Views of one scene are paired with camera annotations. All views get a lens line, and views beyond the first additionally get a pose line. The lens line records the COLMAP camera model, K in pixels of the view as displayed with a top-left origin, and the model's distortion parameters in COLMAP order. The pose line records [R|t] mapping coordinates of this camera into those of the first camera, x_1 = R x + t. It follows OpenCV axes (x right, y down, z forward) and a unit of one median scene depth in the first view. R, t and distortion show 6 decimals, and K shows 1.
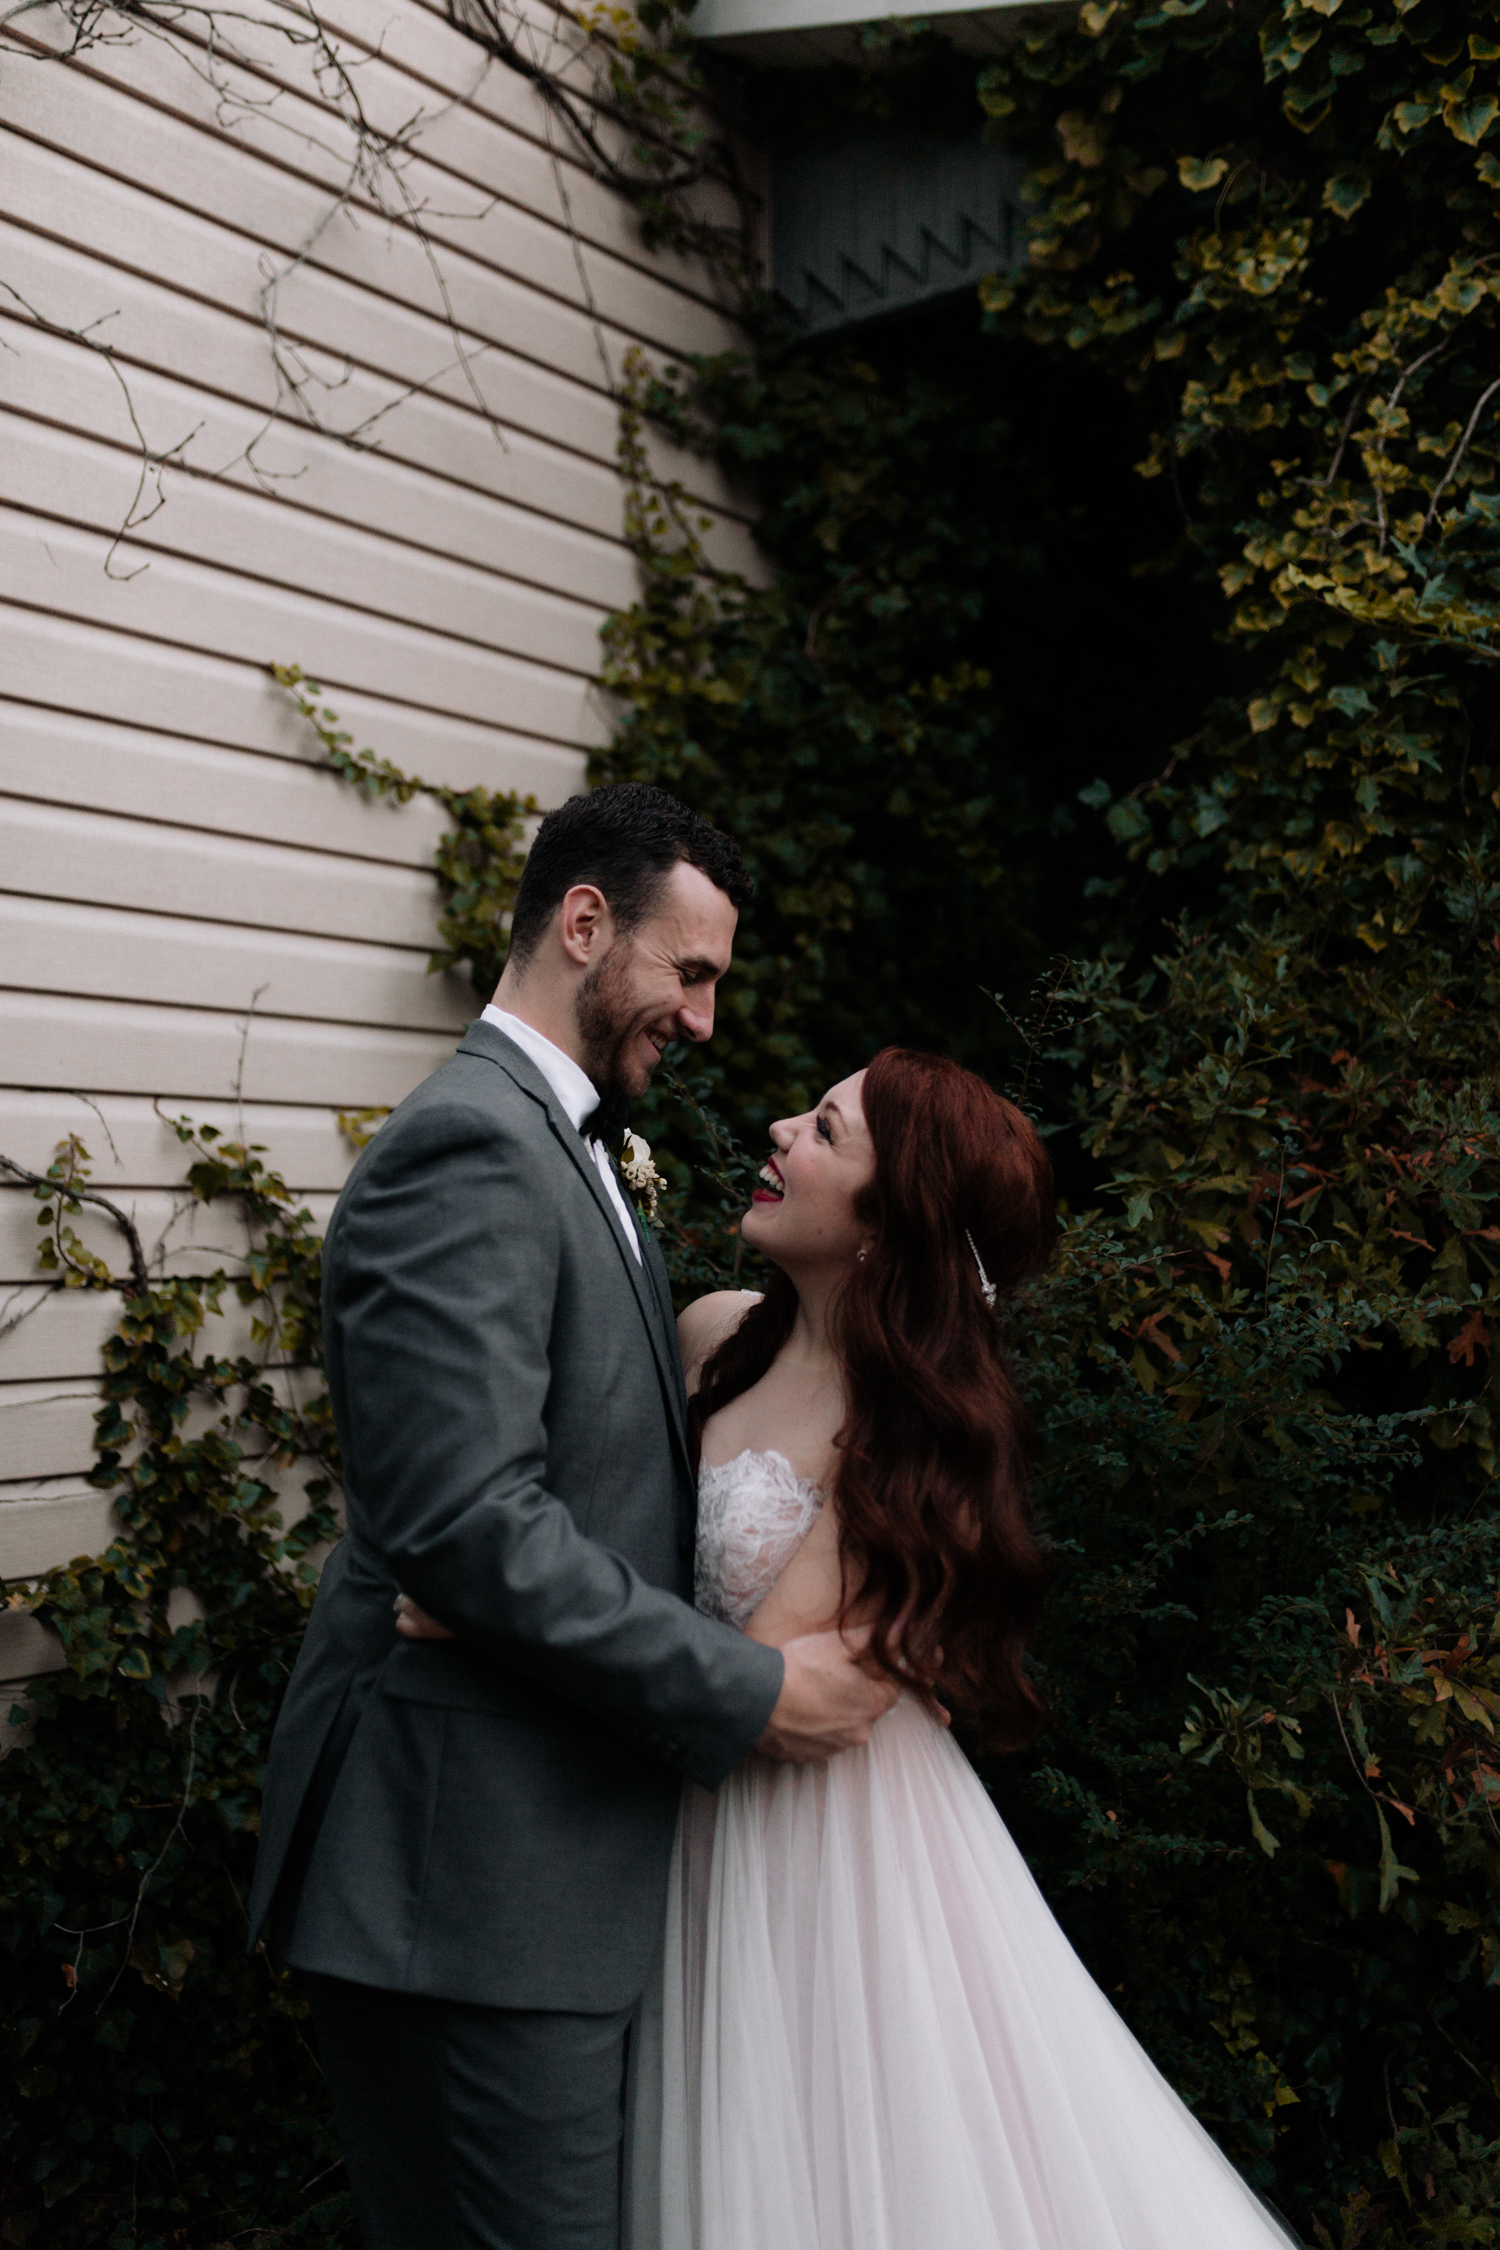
lens RADIAL K [[2221.0, 0, 760.3], [0, 2221.0, 1111.9], [0, 0, 1]] dist [0.004869, 0.000000]
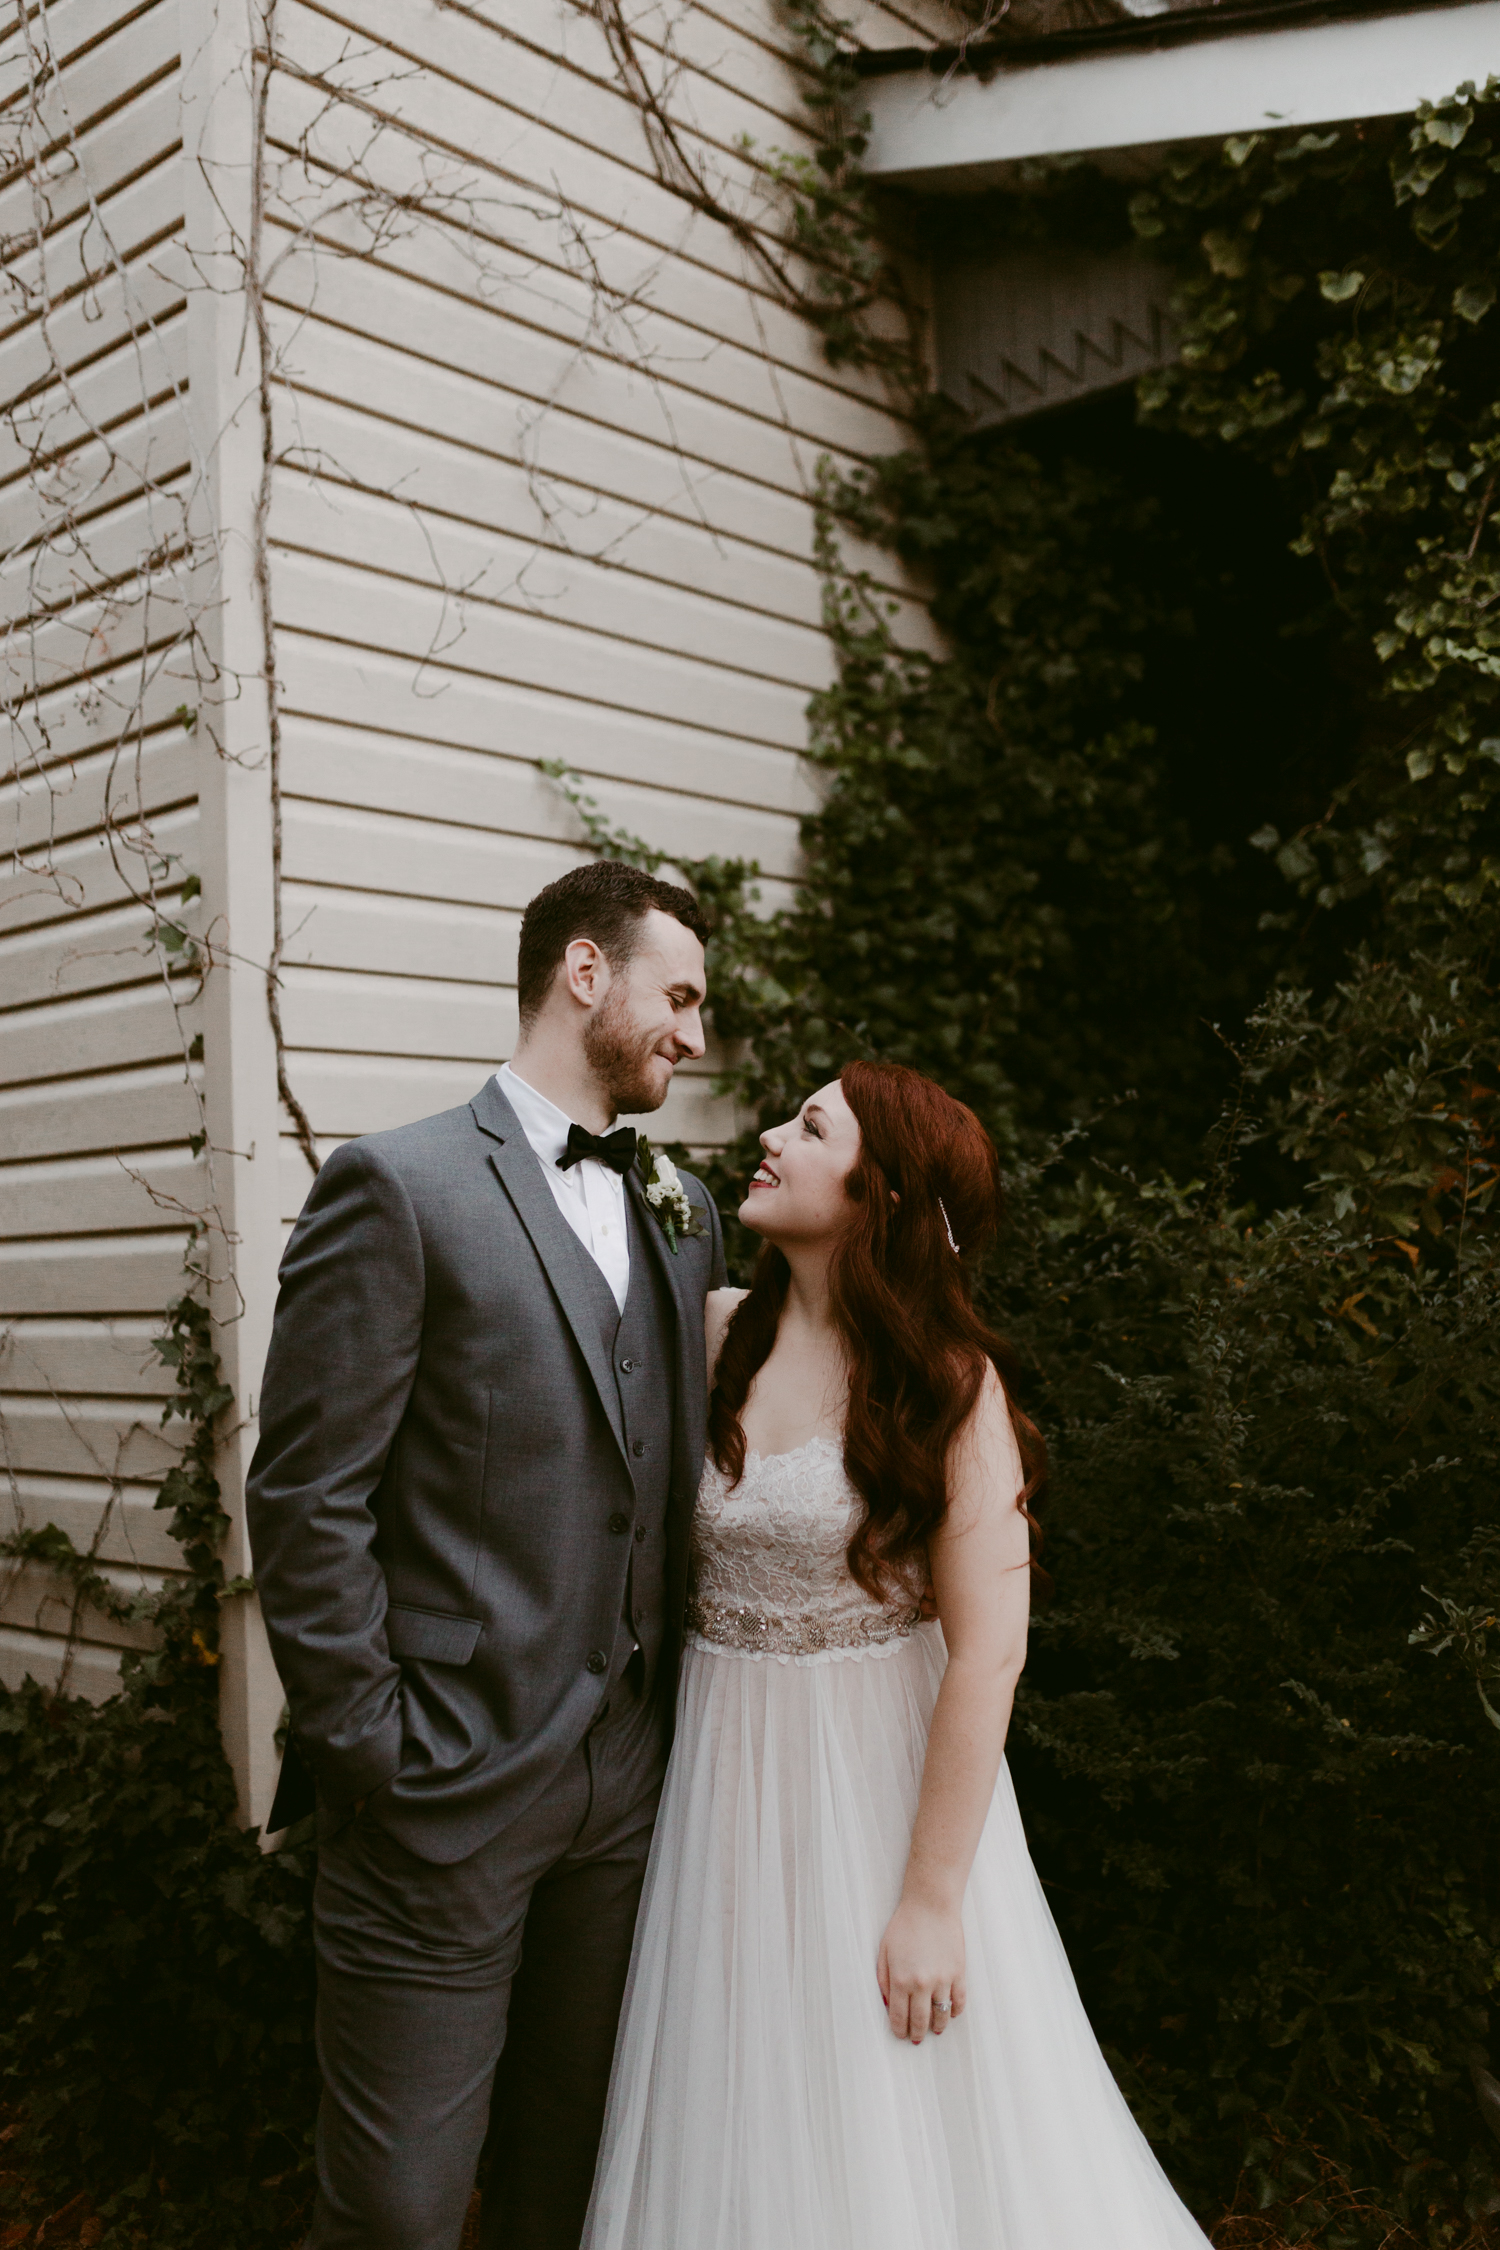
lens RADIAL K [[2221.0, 0, 753.5], [0, 2221.0, 1112.7], [0, 0, 1]] dist [0.004869, 0.000000]
pose [[0.998212, -0.039052, -0.045250, -0.067728], [0.038506, 0.999175, -0.012879, -0.000281], [0.045716, 0.011113, 0.998893, -0.142611]]
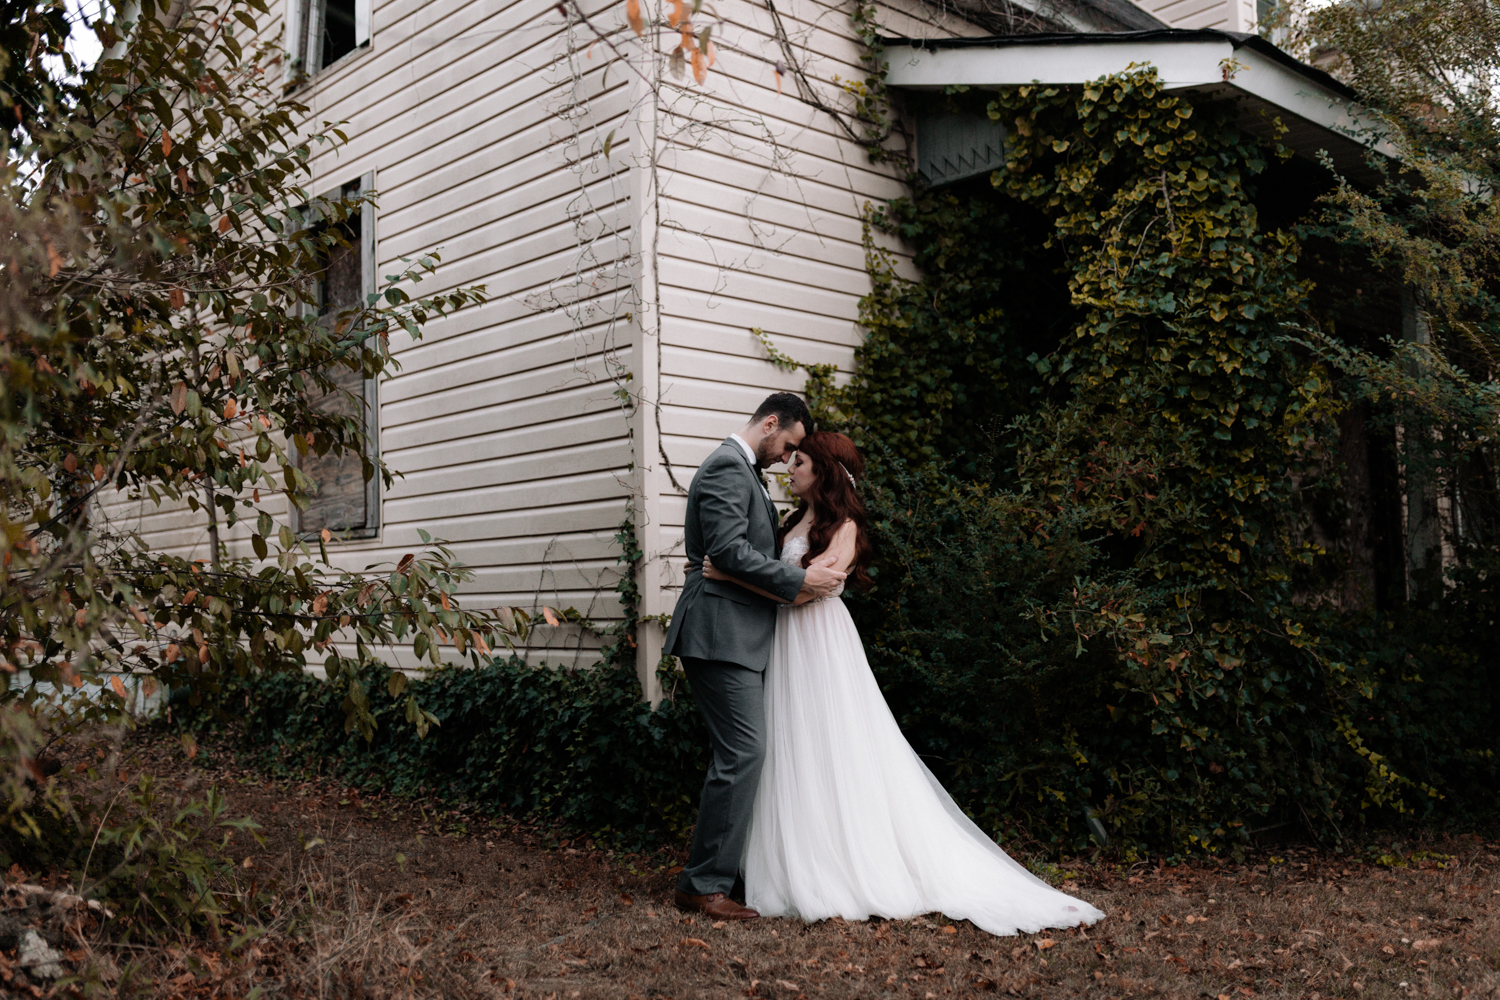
lens RADIAL K [[1480.7, 0, 756.3], [0, 1480.7, 511.8], [0, 0, 1]] dist [0.004869, 0.000000]
pose [[0.990904, -0.026192, -0.131997, 0.048872], [0.024272, 0.999575, -0.016134, 0.086732], [0.132364, 0.012784, 0.991119, -1.045369]]
